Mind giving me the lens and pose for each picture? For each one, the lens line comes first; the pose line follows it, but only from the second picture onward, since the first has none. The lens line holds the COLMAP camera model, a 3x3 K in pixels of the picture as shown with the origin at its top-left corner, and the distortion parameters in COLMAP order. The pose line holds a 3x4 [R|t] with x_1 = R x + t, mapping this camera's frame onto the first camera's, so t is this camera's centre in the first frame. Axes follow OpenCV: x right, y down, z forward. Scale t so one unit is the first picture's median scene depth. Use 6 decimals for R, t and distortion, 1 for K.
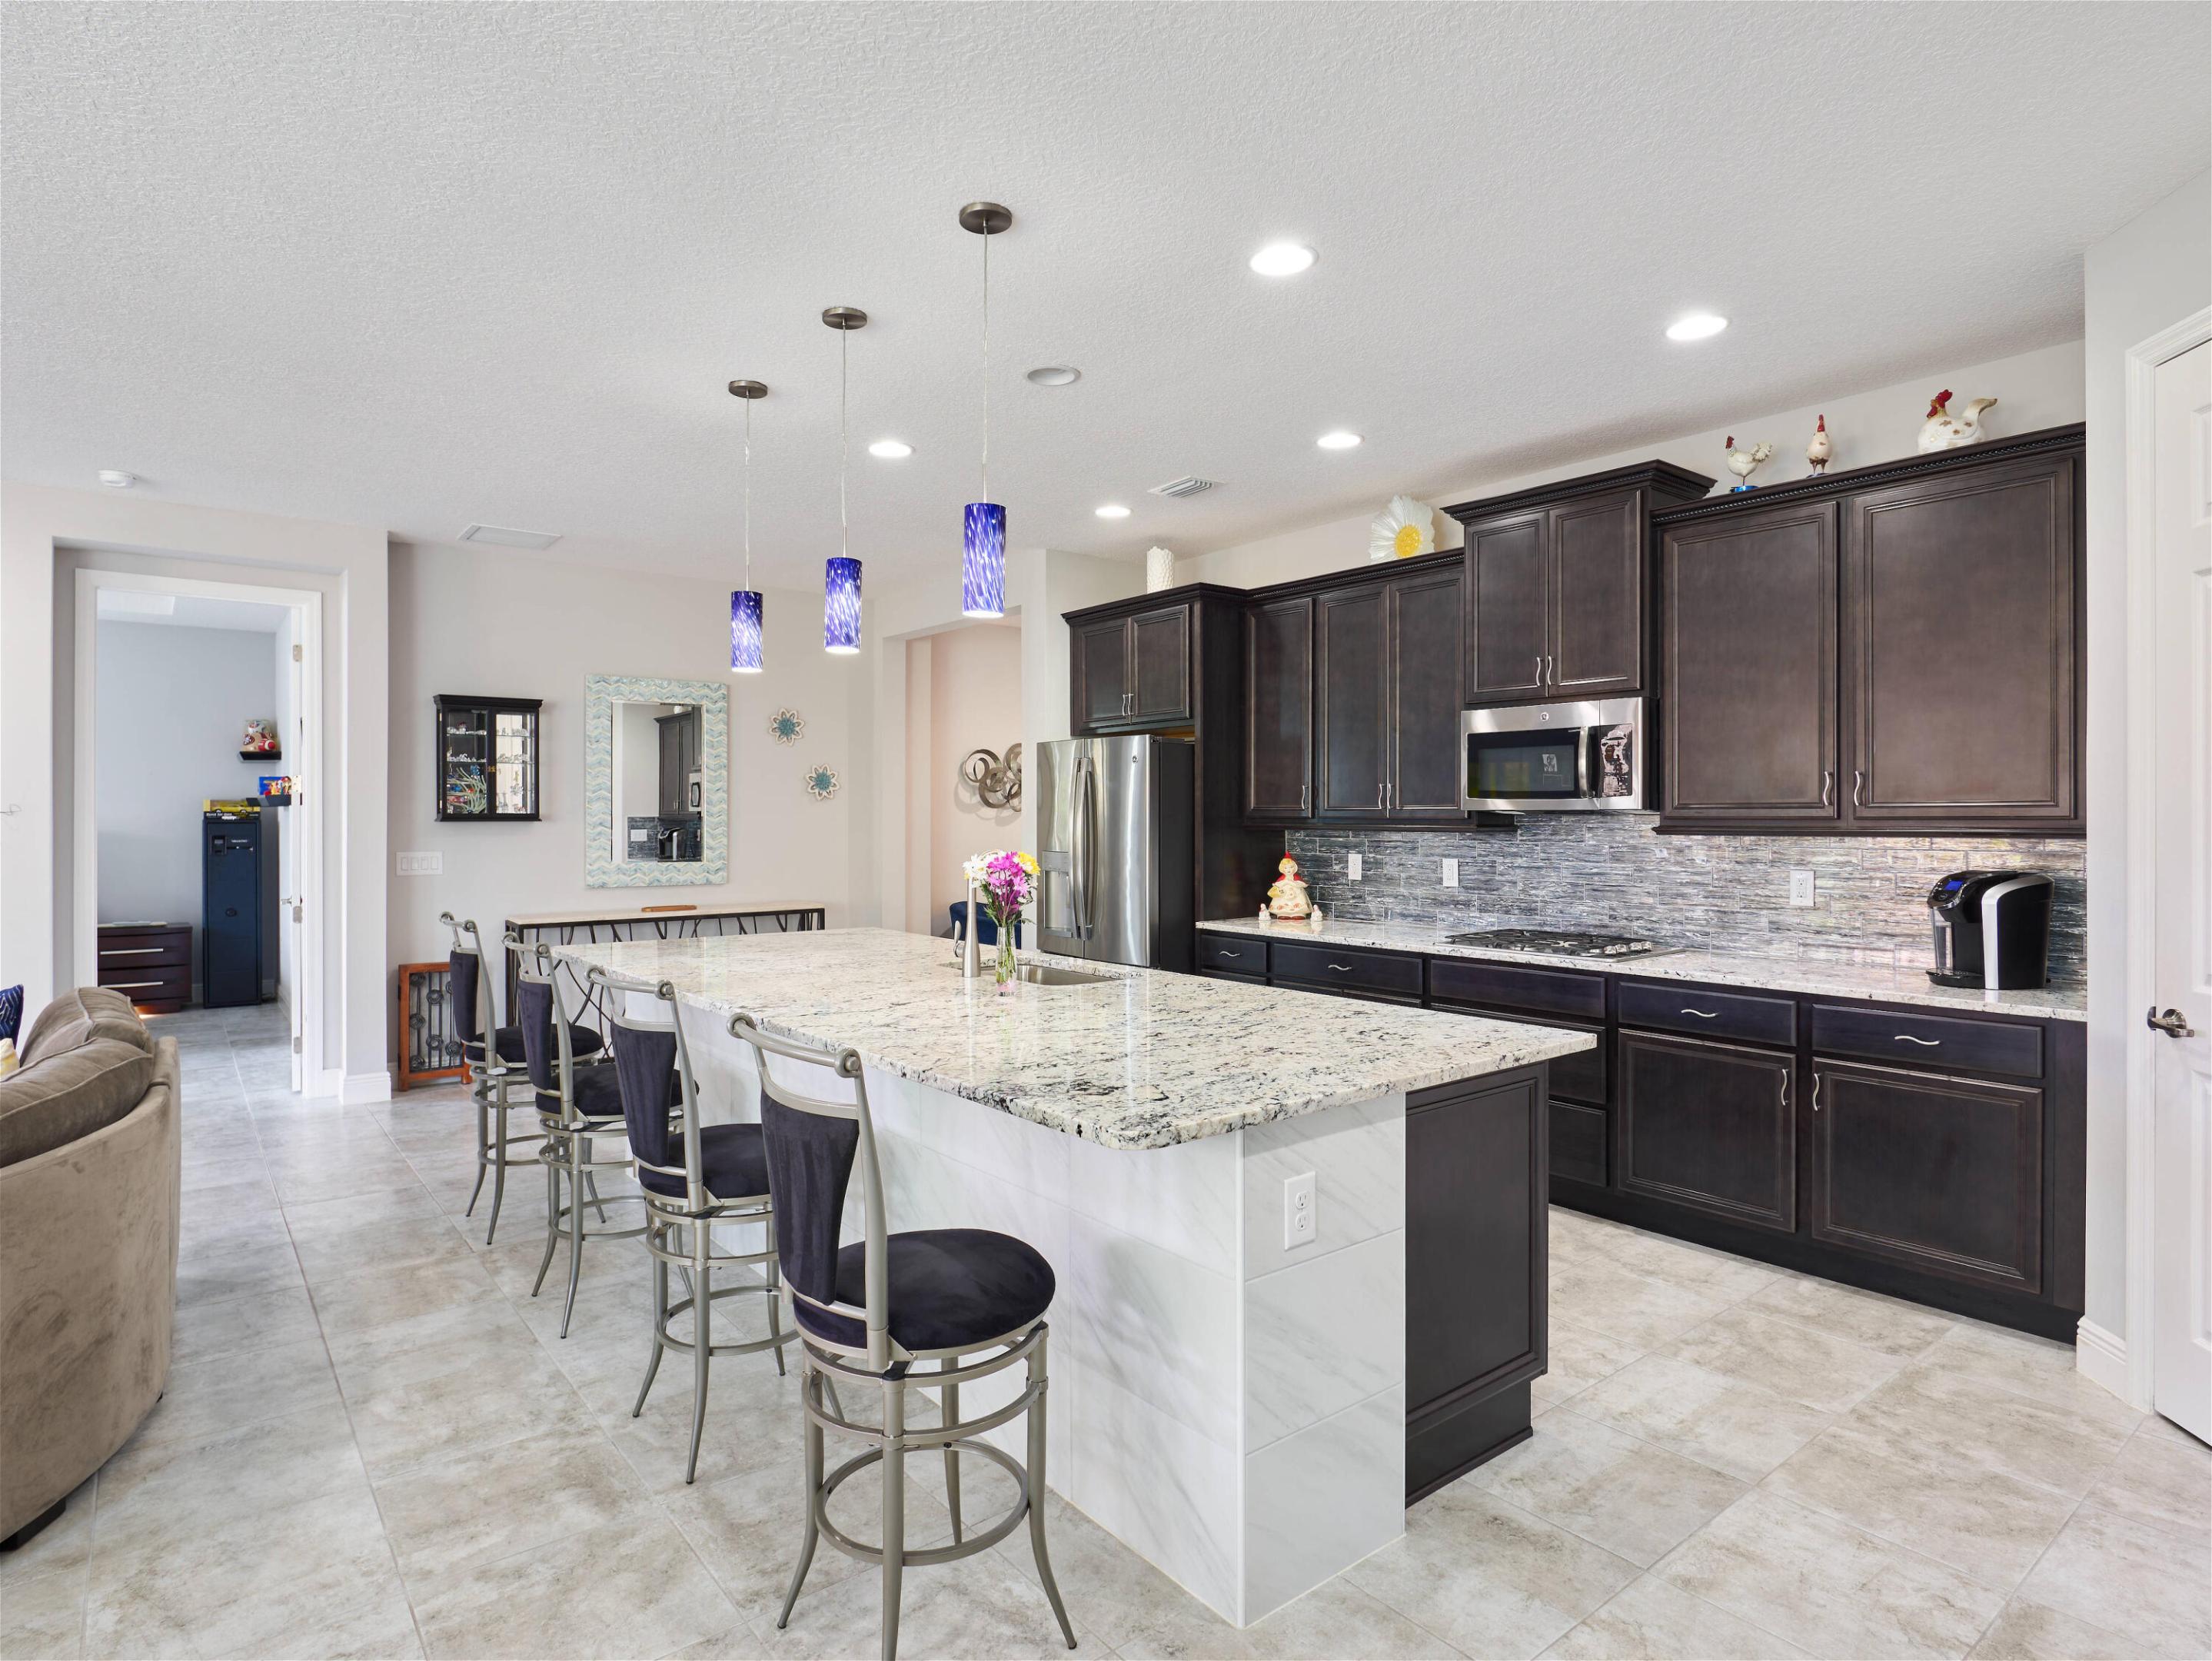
lens RADIAL K [[1197.7, 0, 1095.7], [0, 1197.7, 818.3], [0, 0, 1]] dist [-0.020177, 0.004616]
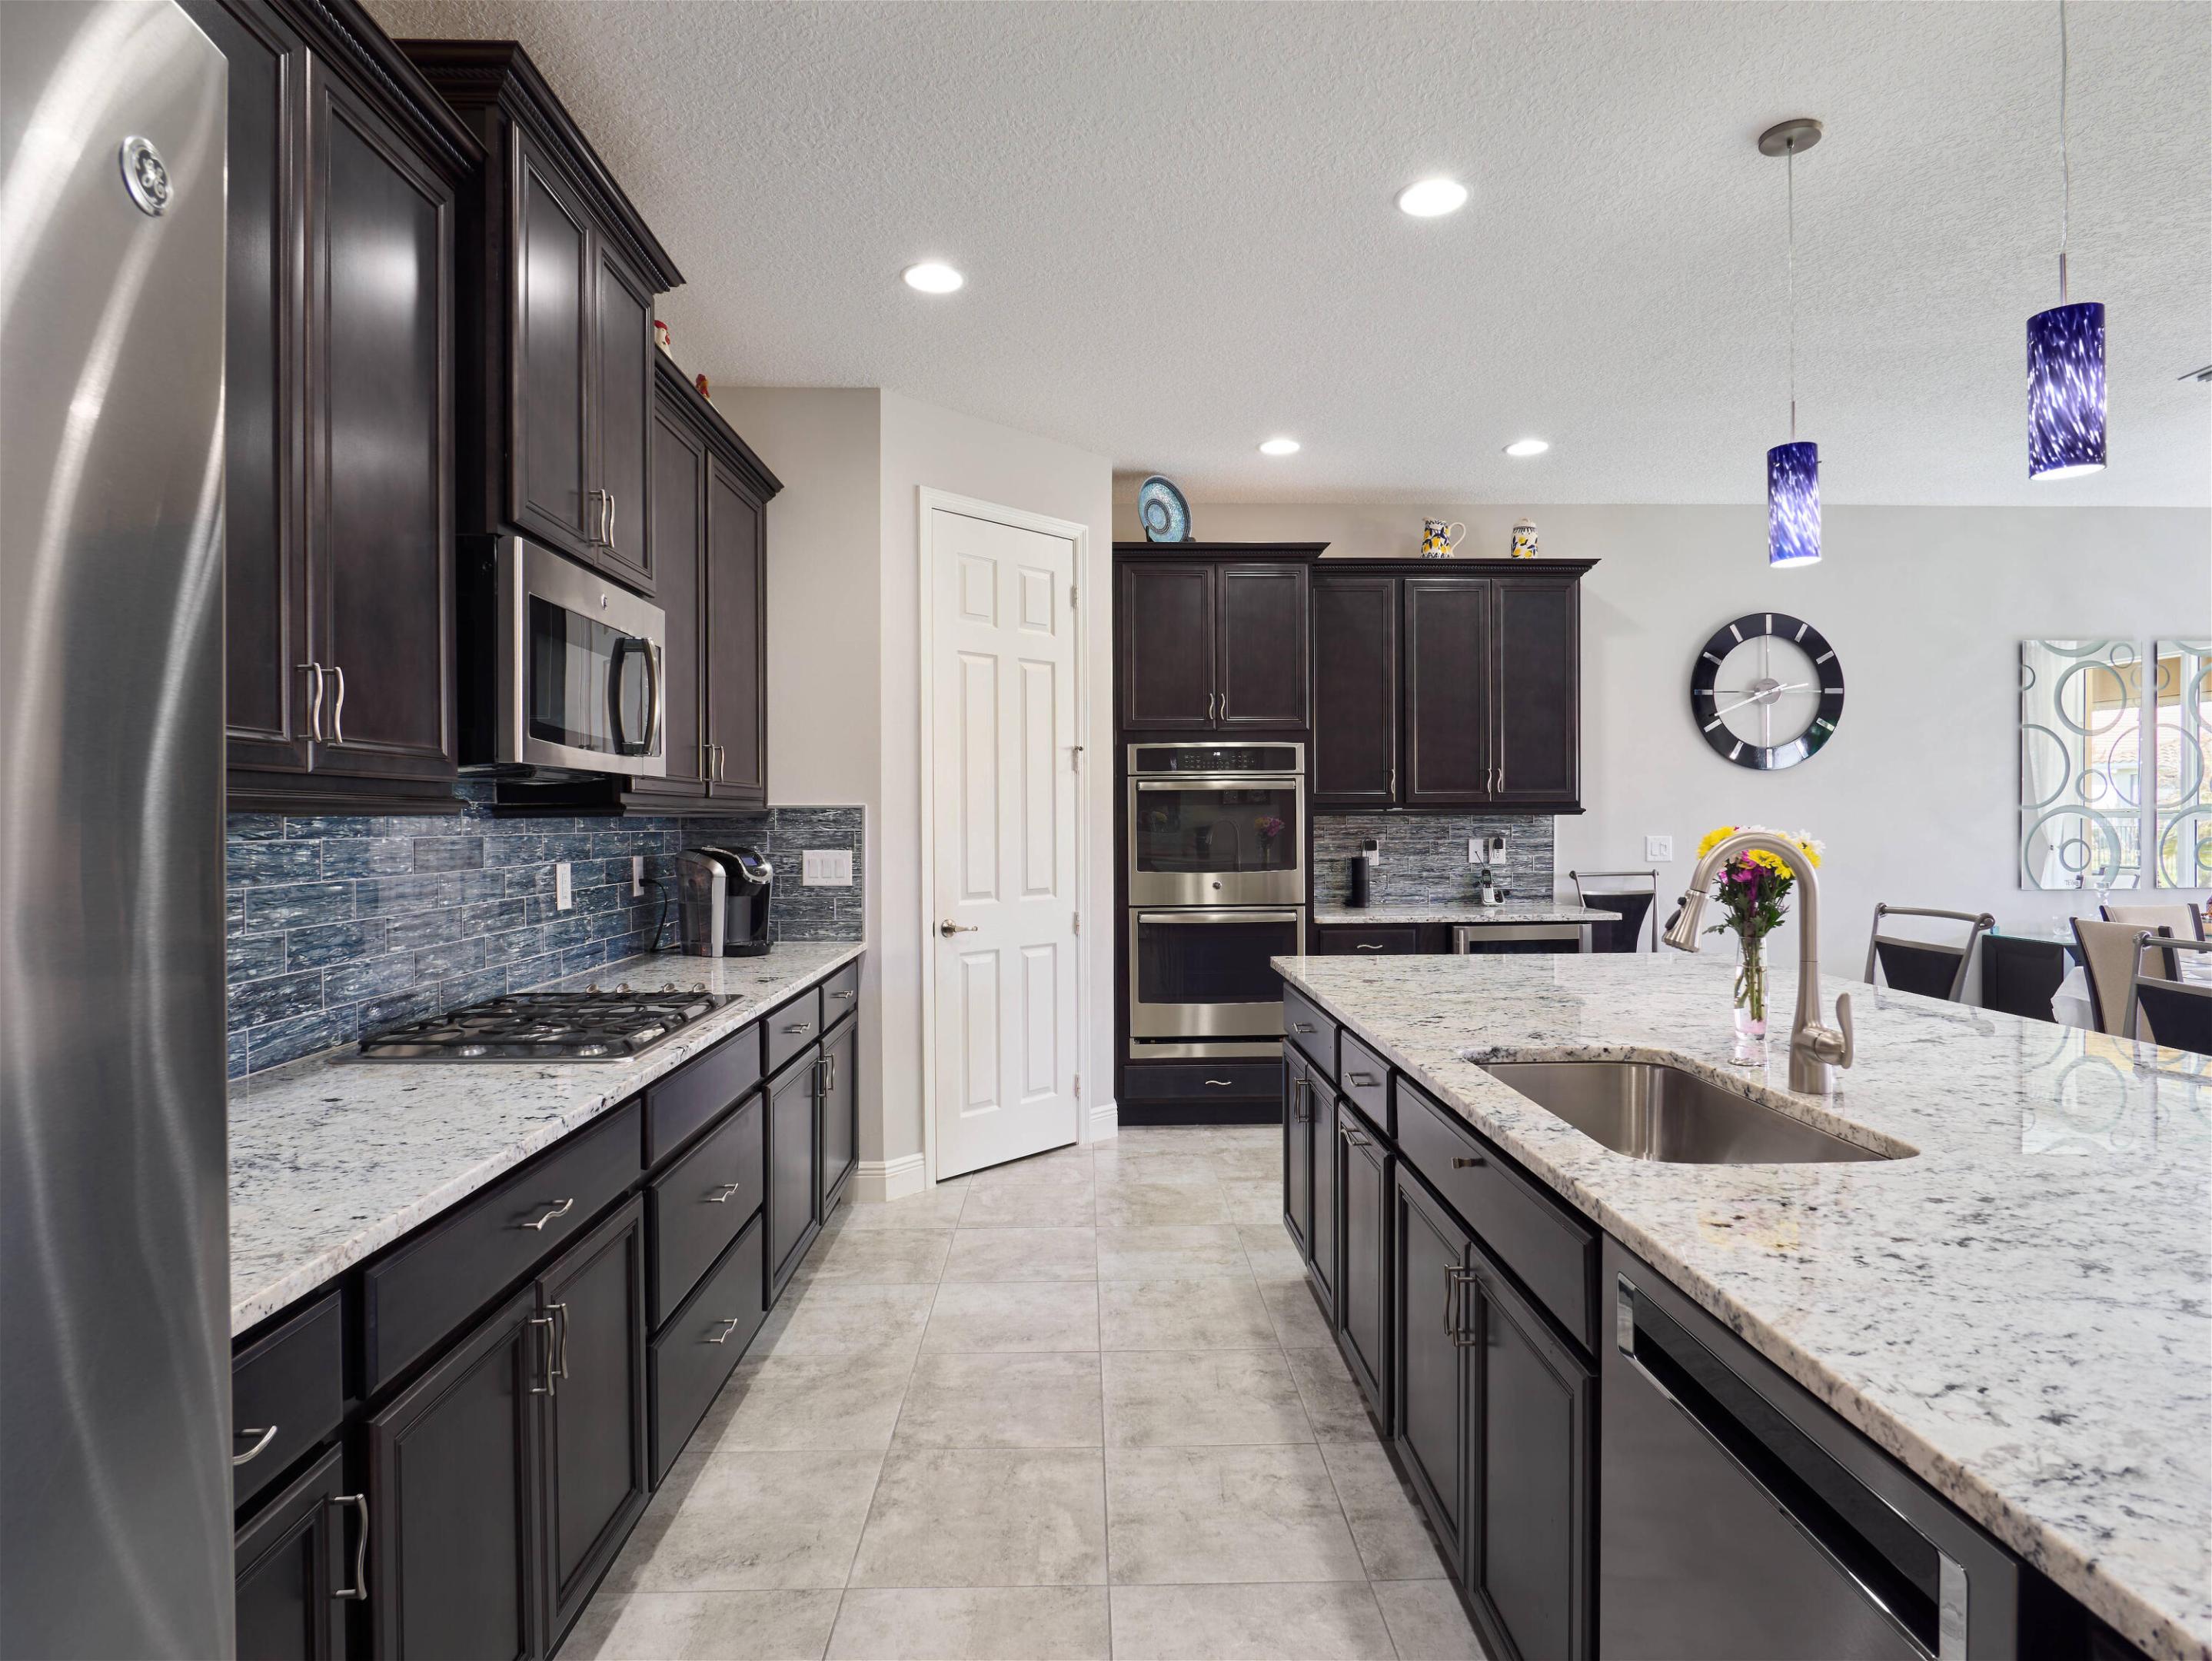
lens RADIAL K [[1197.7, 0, 1097.7], [0, 1197.7, 824.4], [0, 0, 1]] dist [-0.020177, 0.004616]
pose [[-0.801098, 0.005257, 0.598510, -0.159999], [0.009011, 0.999954, 0.003279, 0.021178], [-0.598466, 0.008020, -0.801108, 1.573122]]
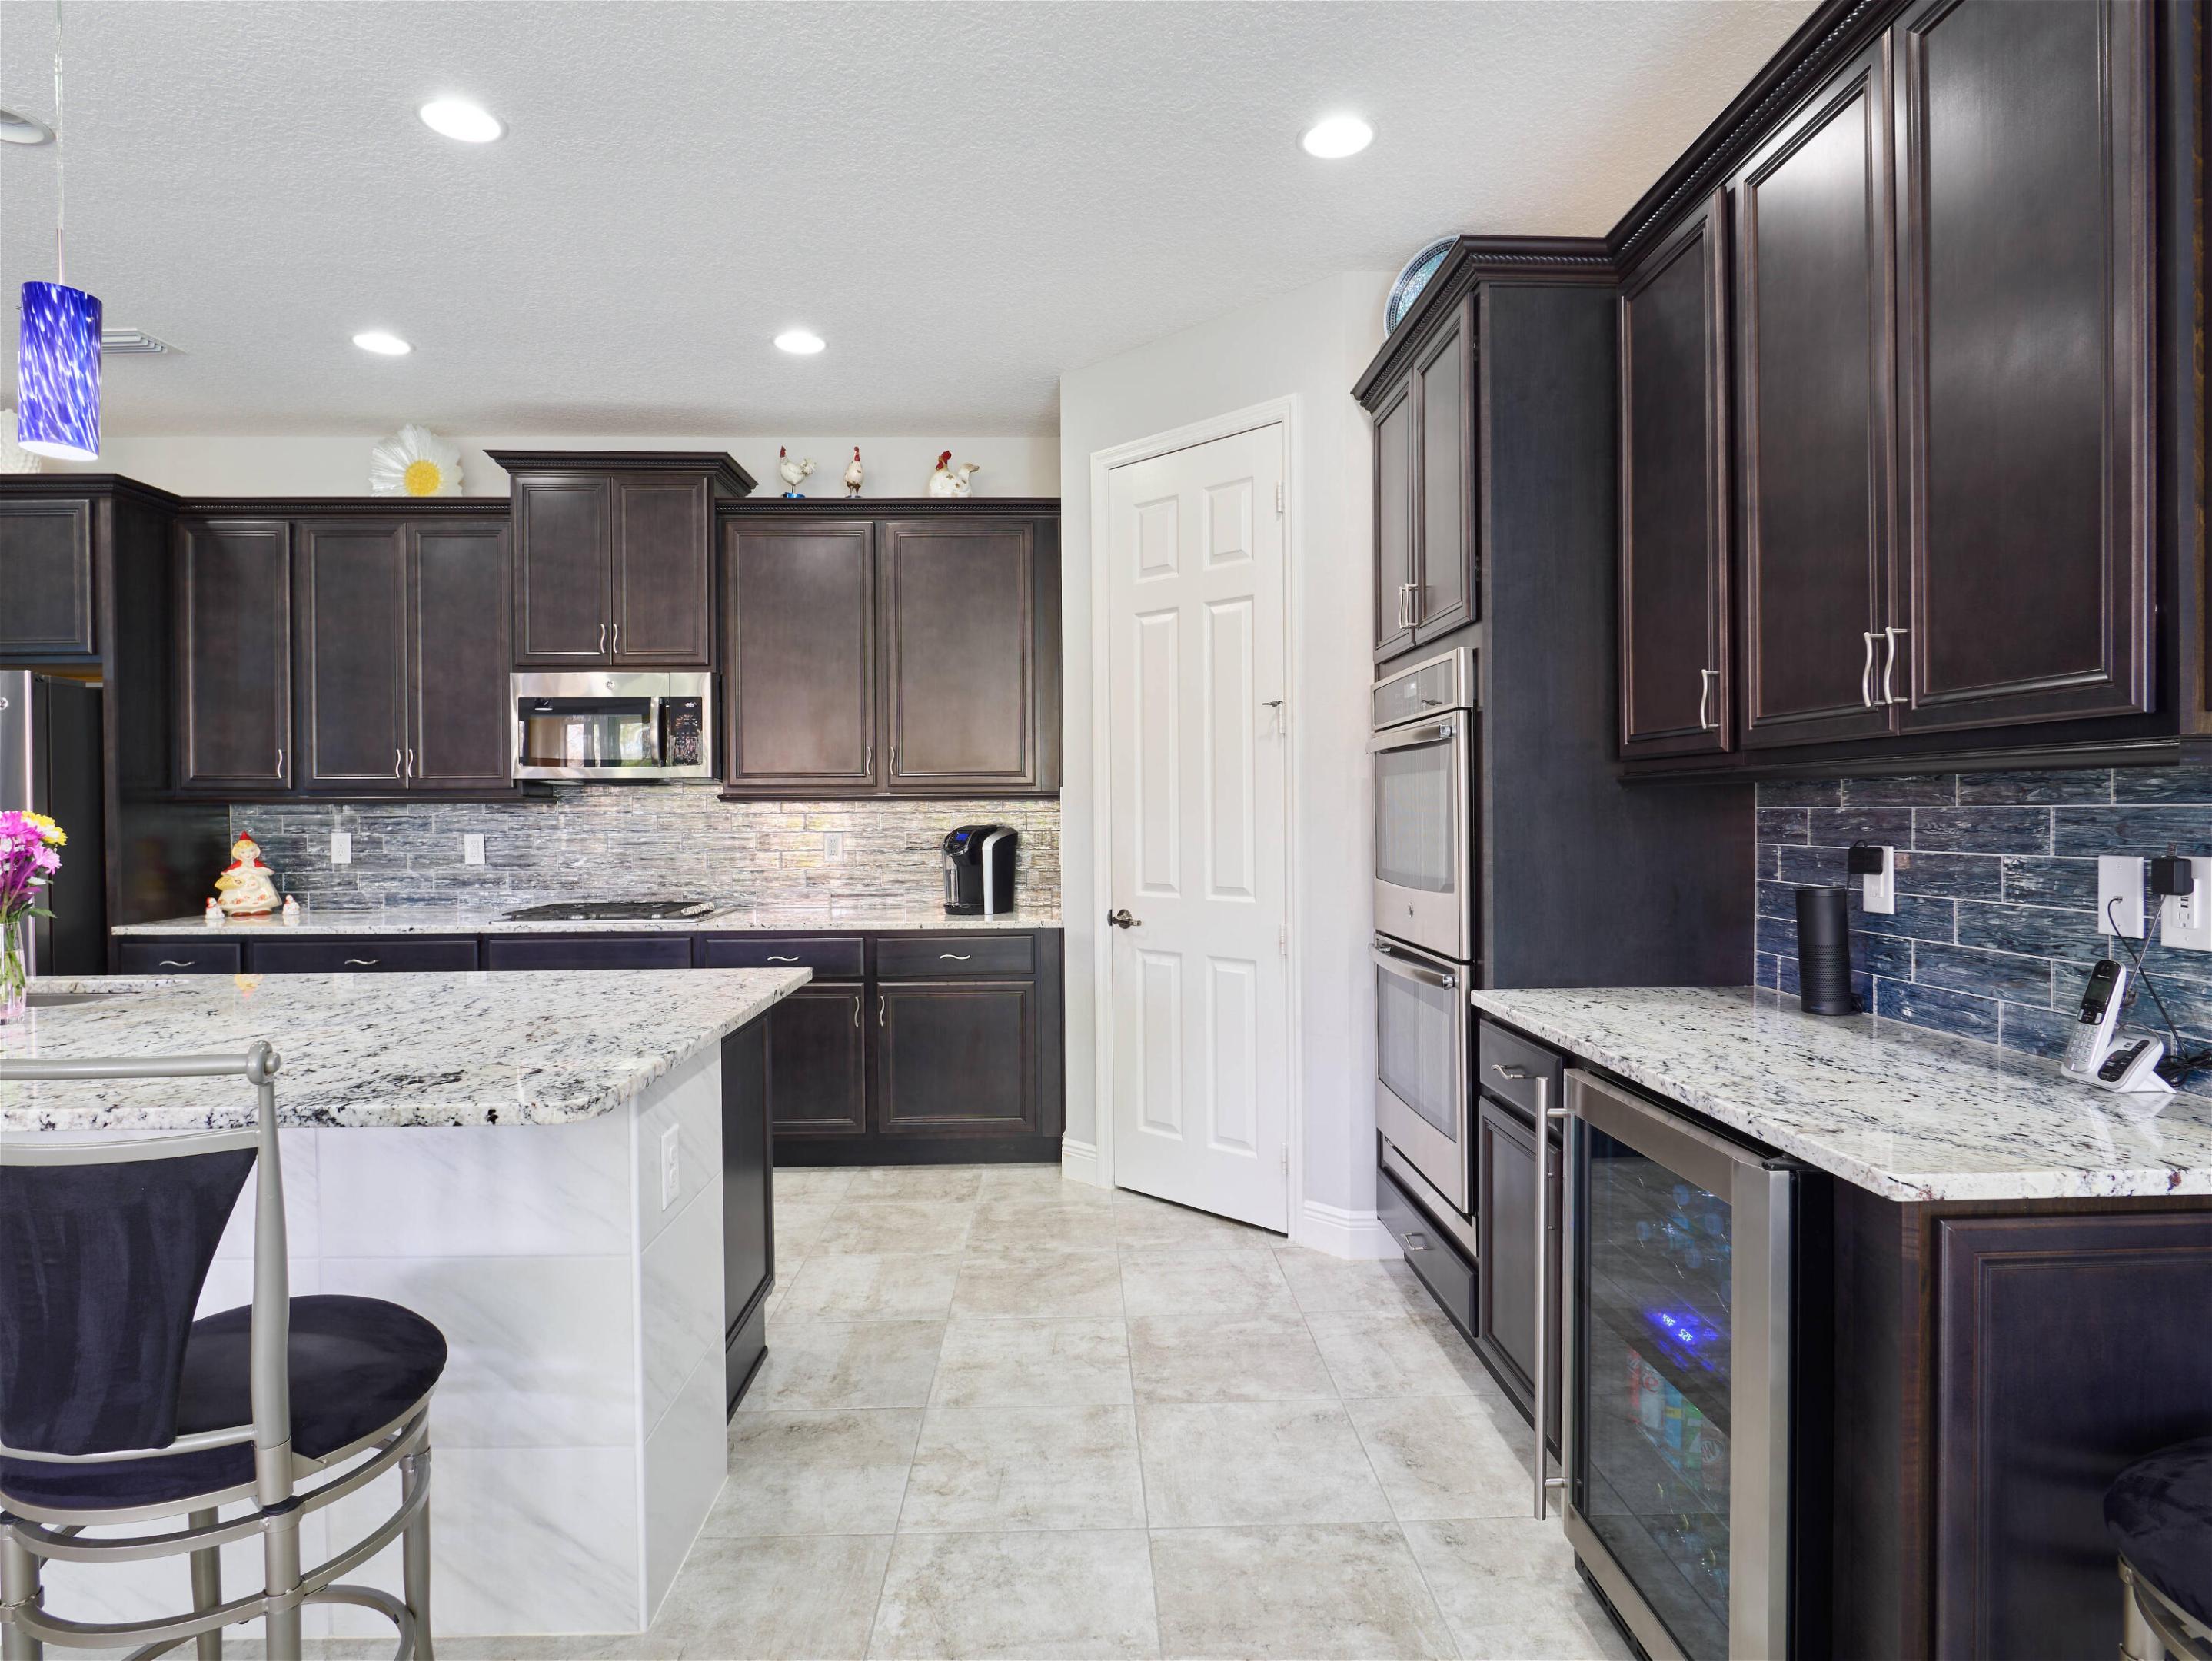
lens RADIAL K [[1197.7, 0, 1094.5], [0, 1197.7, 827.2], [0, 0, 1]] dist [-0.020177, 0.004616]
pose [[0.596522, -0.012209, 0.802504, -0.222057], [0.005854, 0.999924, 0.010861, 0.030582], [-0.802576, -0.001781, 0.596548, 0.100050]]
